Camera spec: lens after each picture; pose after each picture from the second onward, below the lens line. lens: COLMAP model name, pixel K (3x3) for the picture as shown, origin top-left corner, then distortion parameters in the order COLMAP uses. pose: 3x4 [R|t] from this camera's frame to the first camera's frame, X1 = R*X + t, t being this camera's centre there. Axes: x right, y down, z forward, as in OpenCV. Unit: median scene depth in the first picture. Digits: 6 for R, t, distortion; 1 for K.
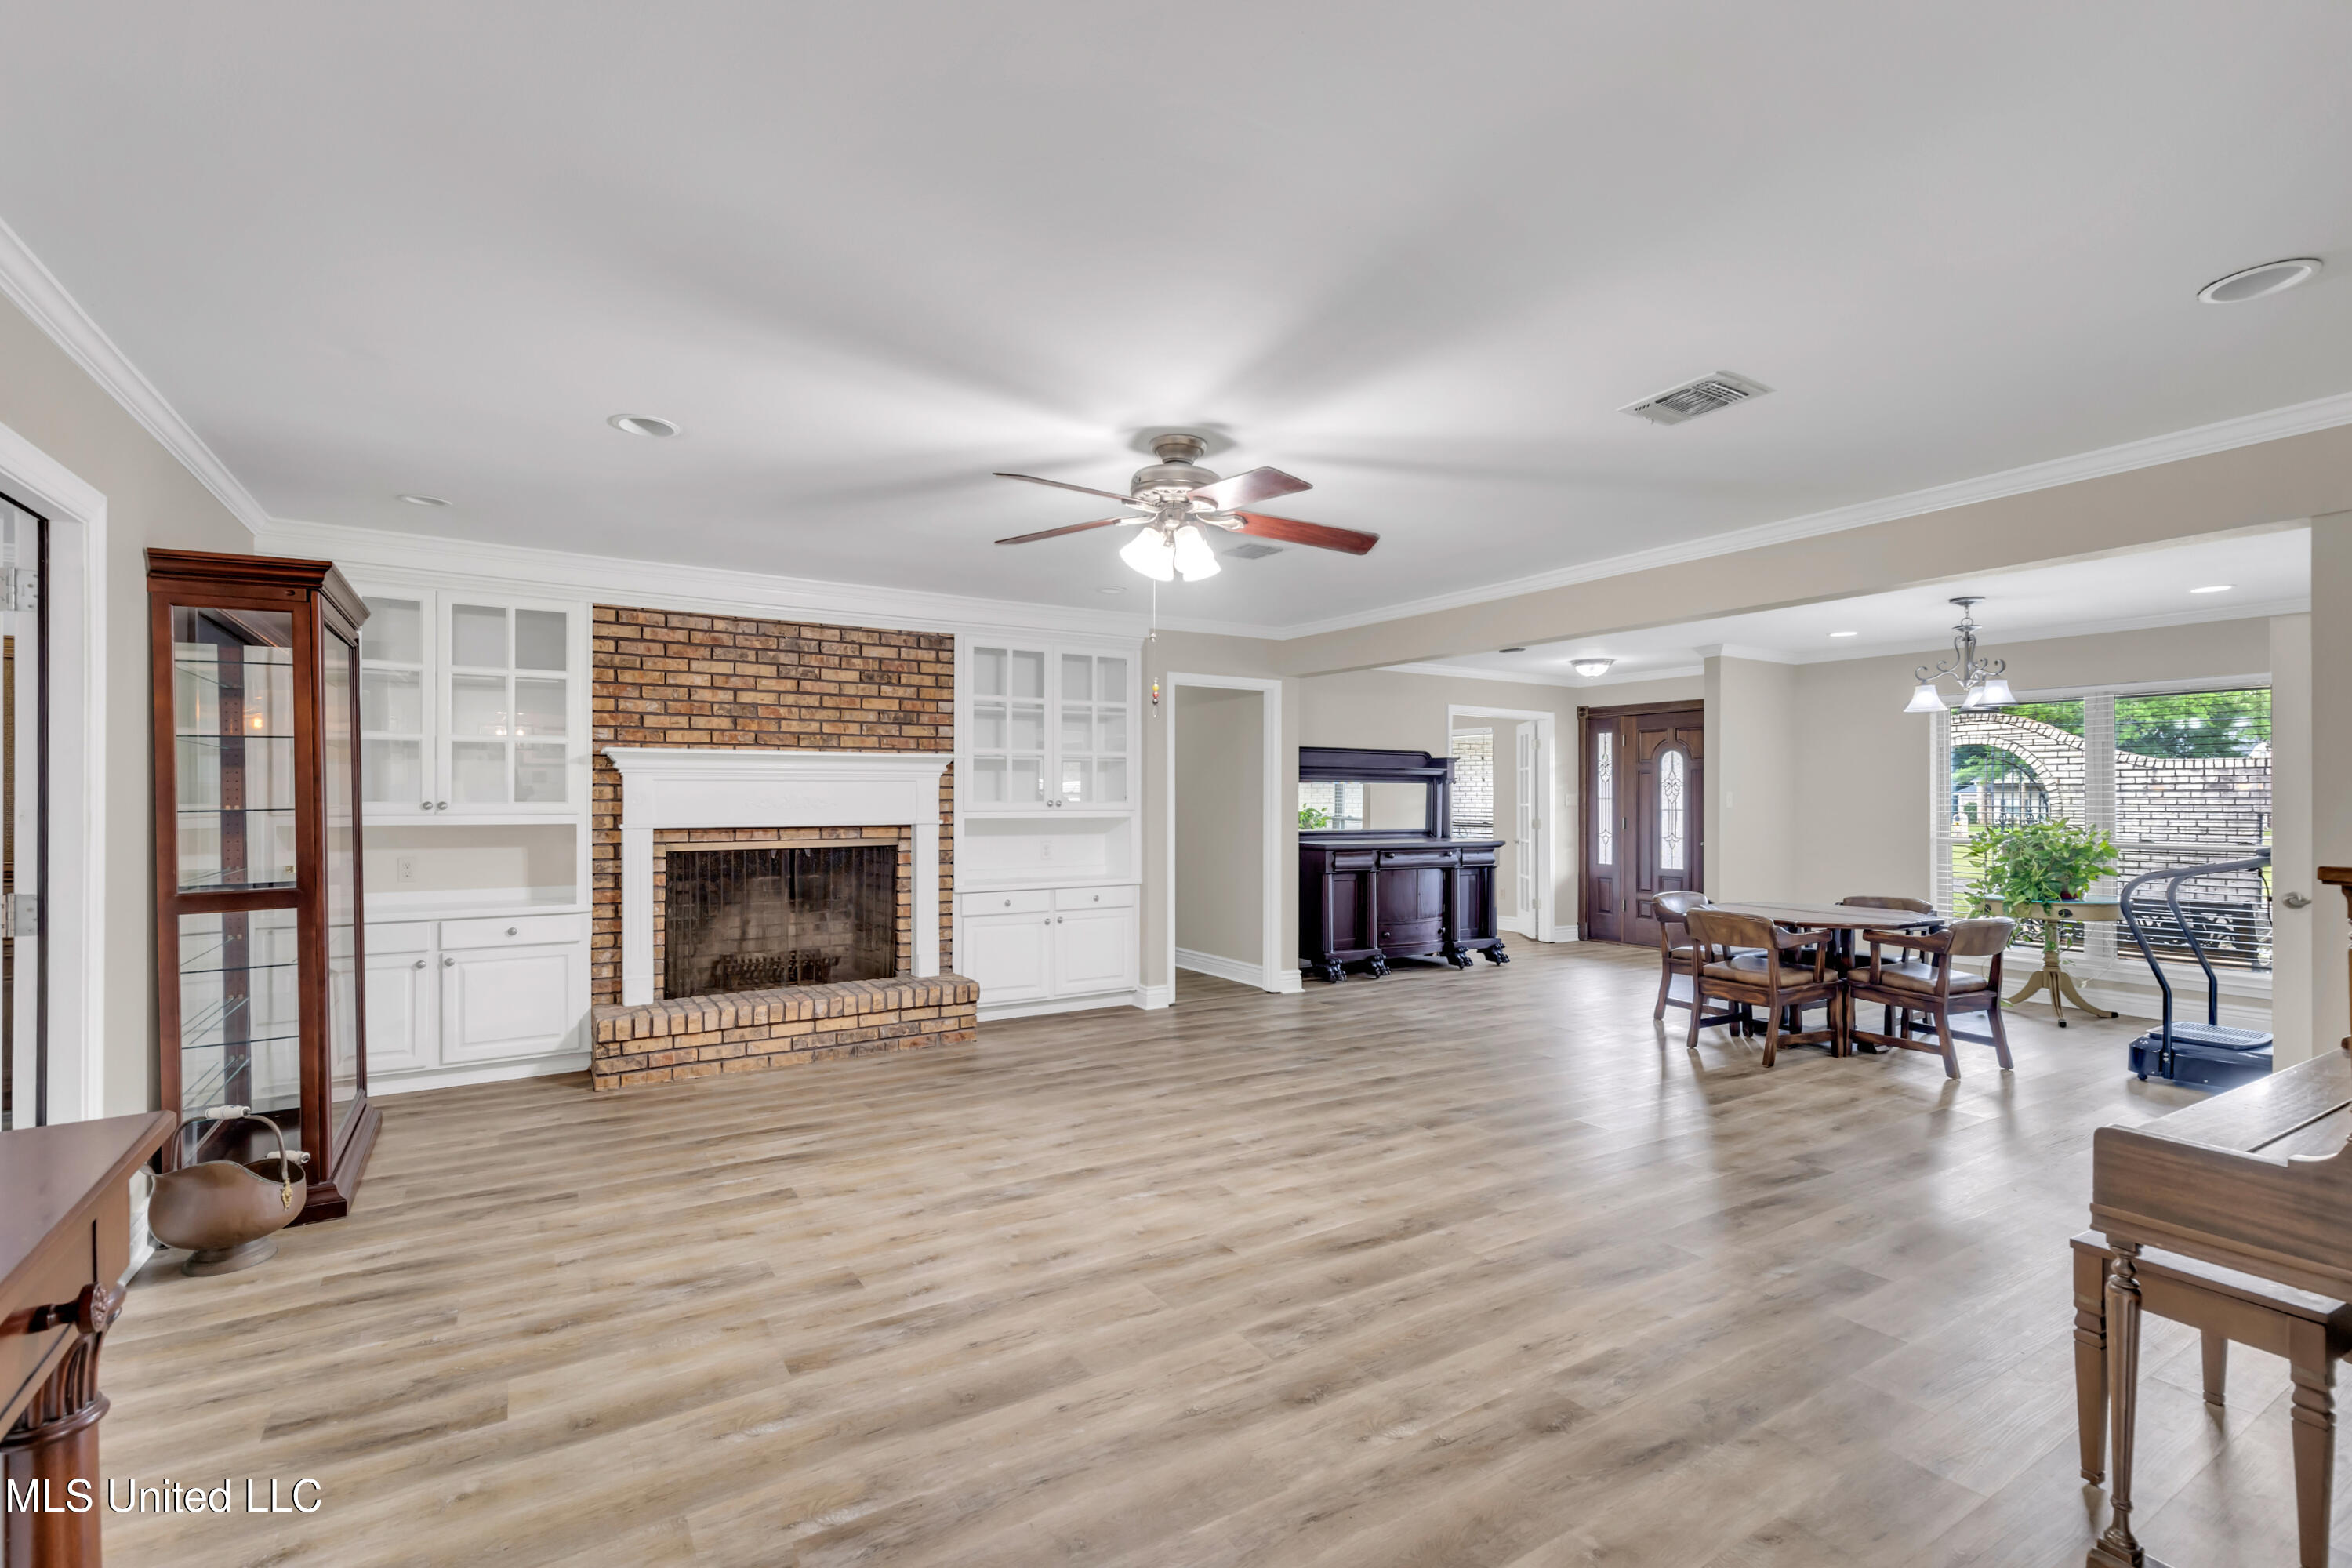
lens RADIAL K [[1086.0, 0, 1190.5], [0, 1086.0, 797.3], [0, 0, 1]] dist [0.005648, 0.000263]
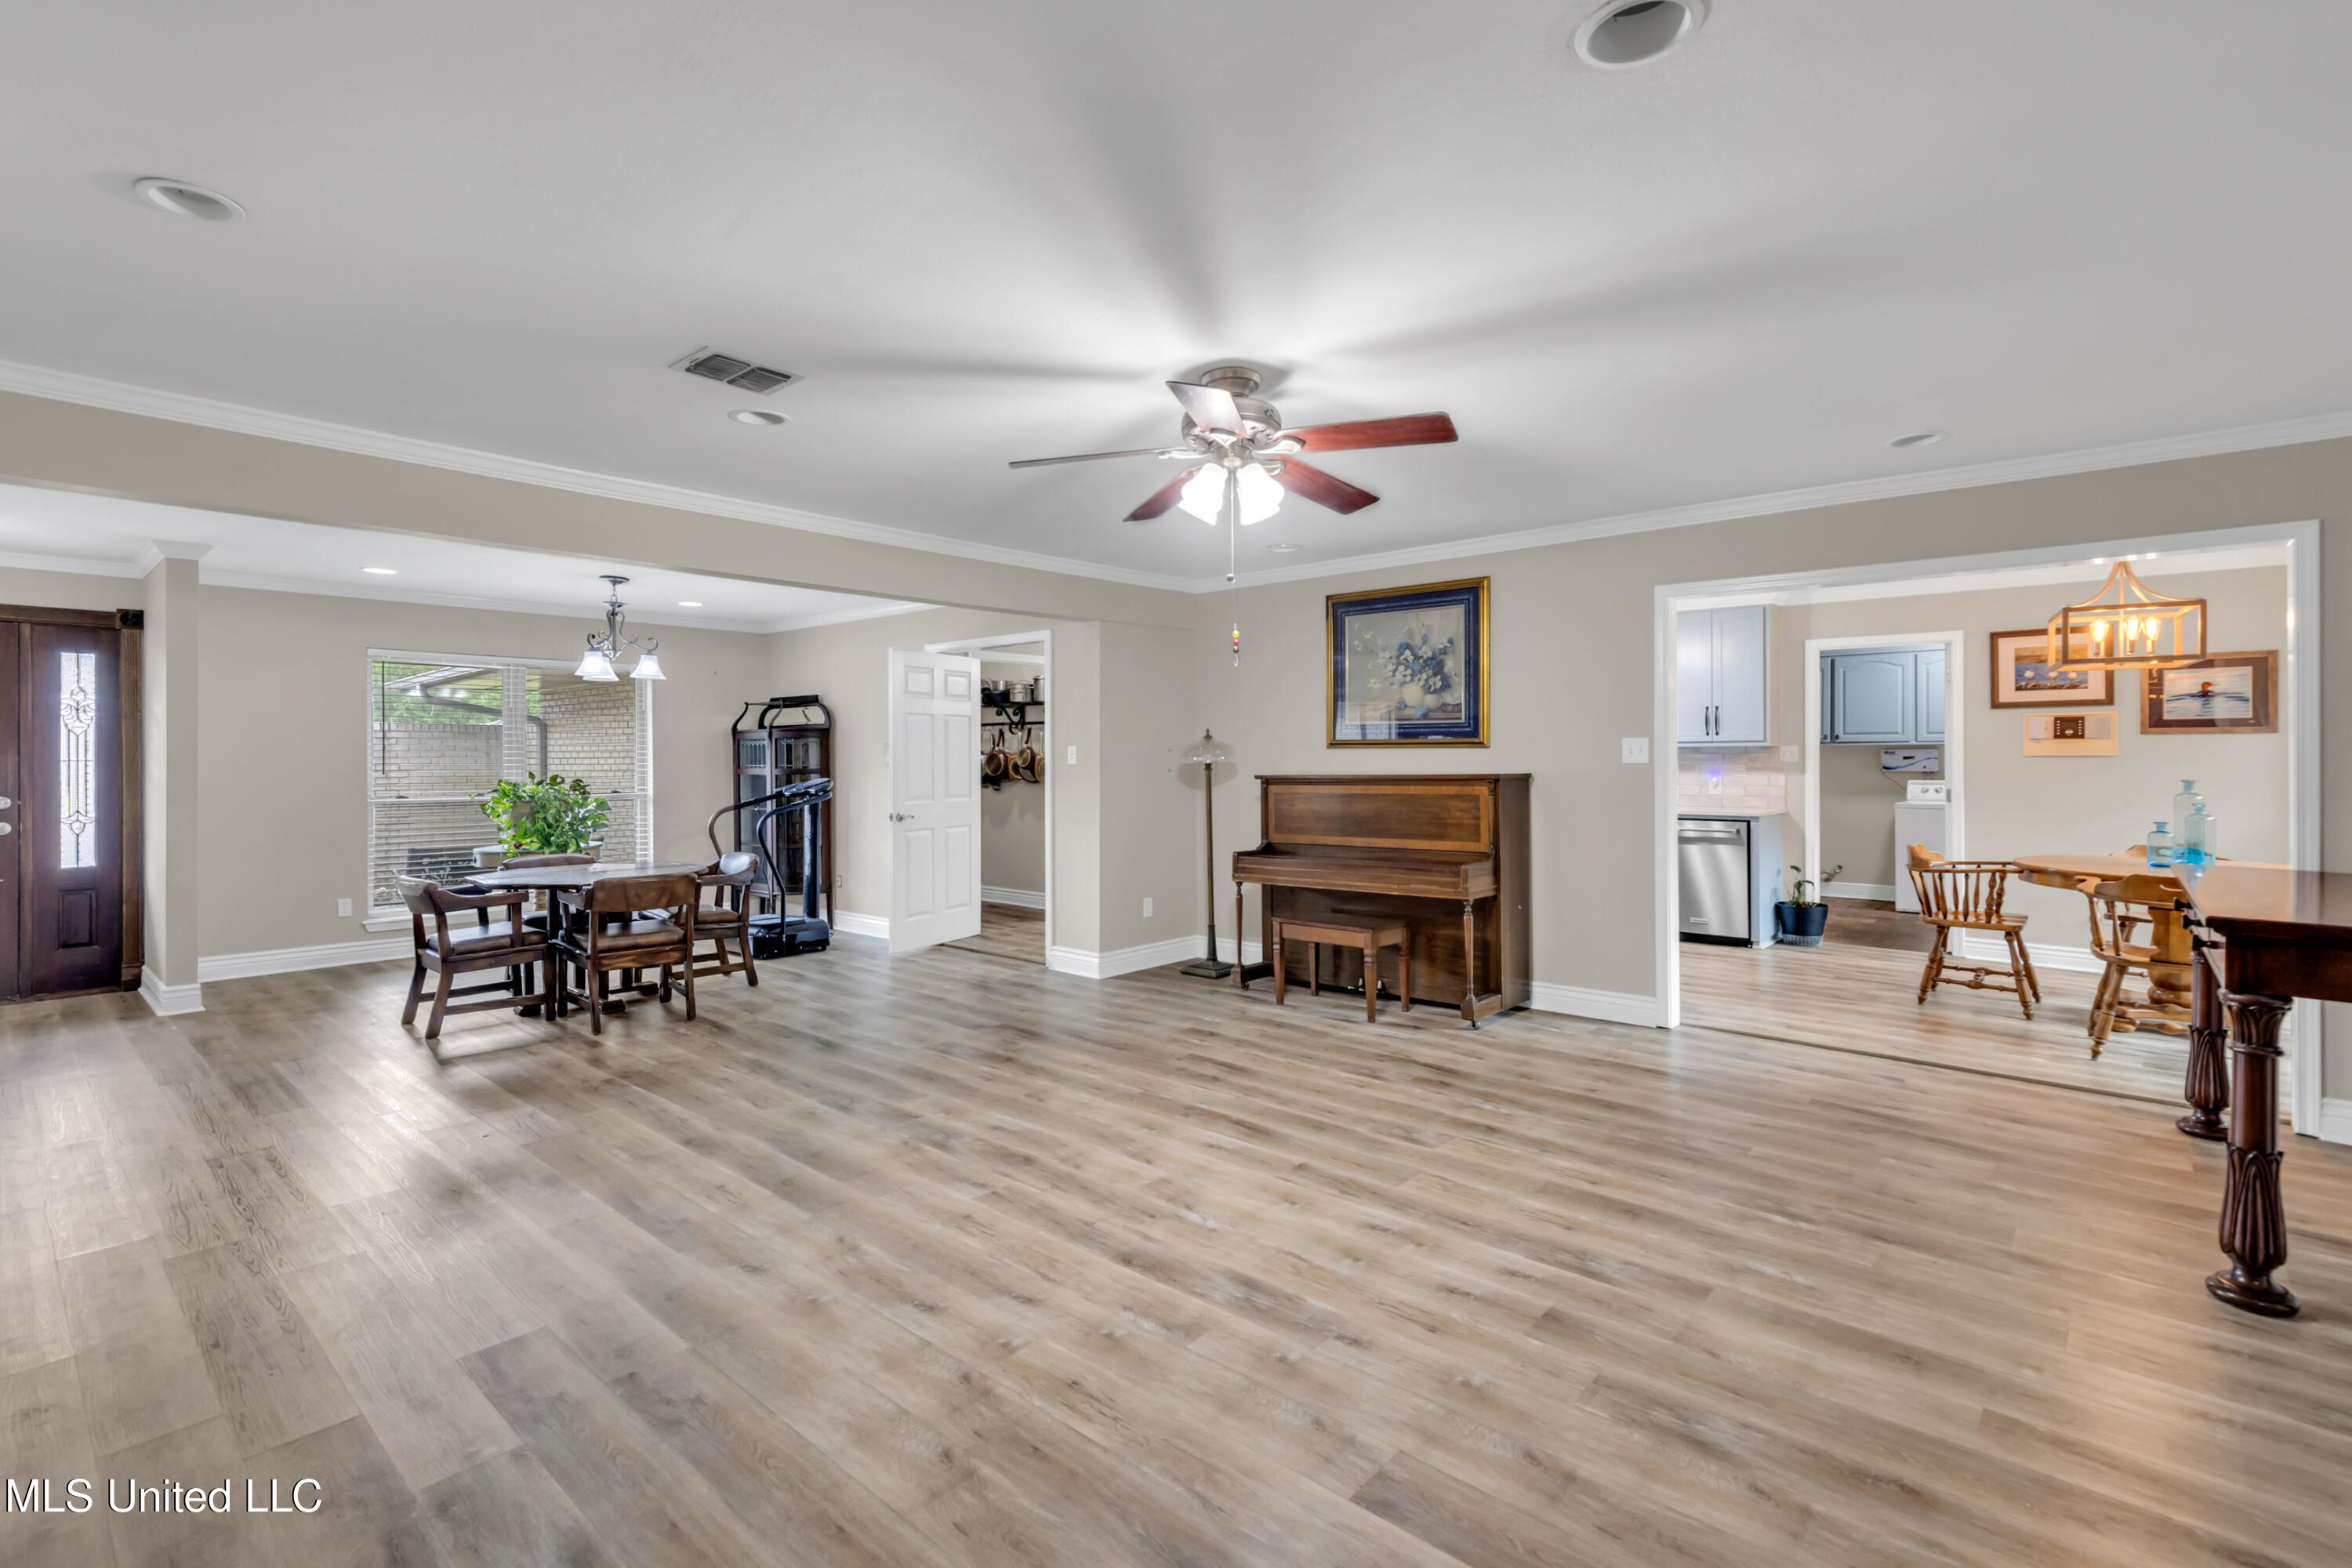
lens RADIAL K [[1086.0, 0, 1186.7], [0, 1086.0, 764.5], [0, 0, 1]] dist [0.005648, 0.000263]
pose [[-0.287732, -0.007350, 0.957683, -0.960977], [0.004190, 0.999951, 0.008934, 0.001371], [-0.957702, 0.006583, -0.287687, 1.394805]]
